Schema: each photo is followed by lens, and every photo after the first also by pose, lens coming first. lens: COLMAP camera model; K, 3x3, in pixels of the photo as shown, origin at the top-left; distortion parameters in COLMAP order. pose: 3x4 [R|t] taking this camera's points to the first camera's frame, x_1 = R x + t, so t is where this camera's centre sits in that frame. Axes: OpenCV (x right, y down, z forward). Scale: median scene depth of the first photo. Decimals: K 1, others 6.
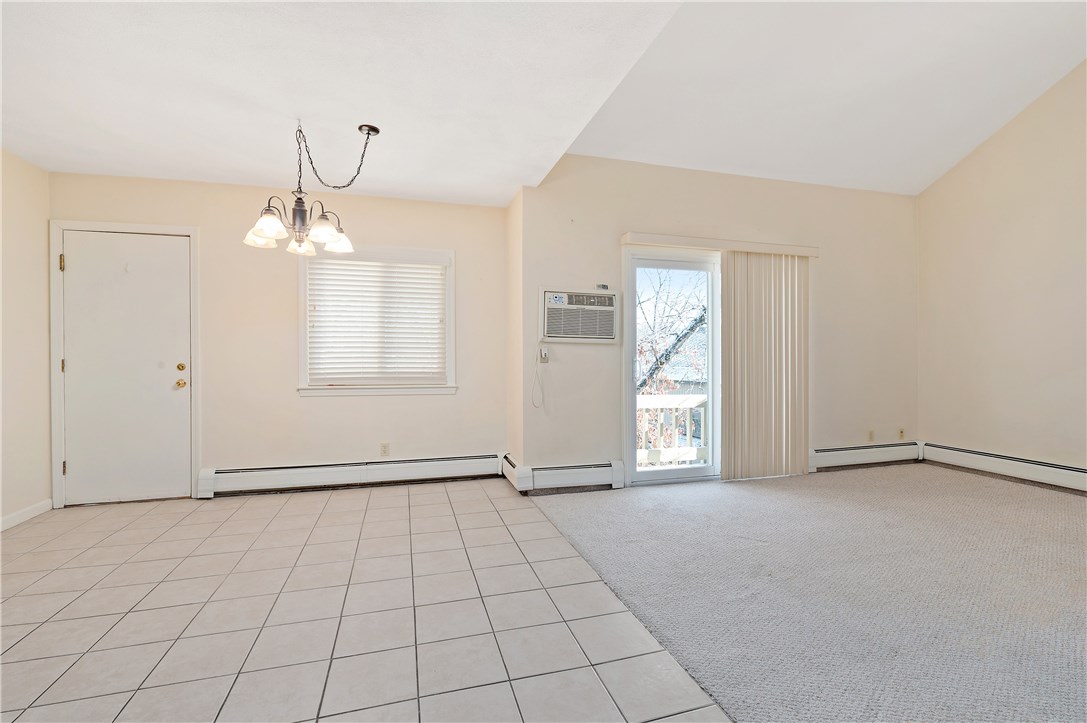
lens RADIAL K [[480.0, 0, 545.3], [0, 480.0, 360.2], [0, 0, 1]] dist [-0.014058, 0.000185]
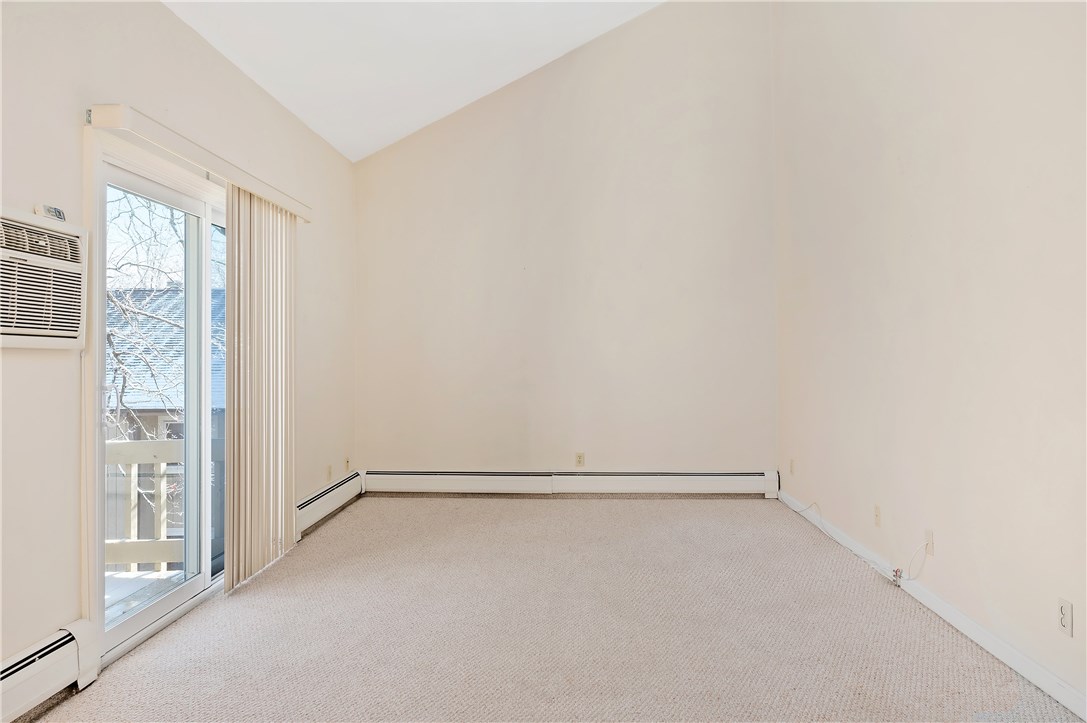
lens RADIAL K [[728.6, 0, 537.5], [0, 728.6, 339.7], [0, 0, 1]] dist [-0.008374, 0.000722]
pose [[0.323693, 0.015883, 0.946029, -0.340186], [0.006042, 0.999804, -0.018854, -0.028548], [-0.946143, 0.011819, 0.323534, 0.402029]]
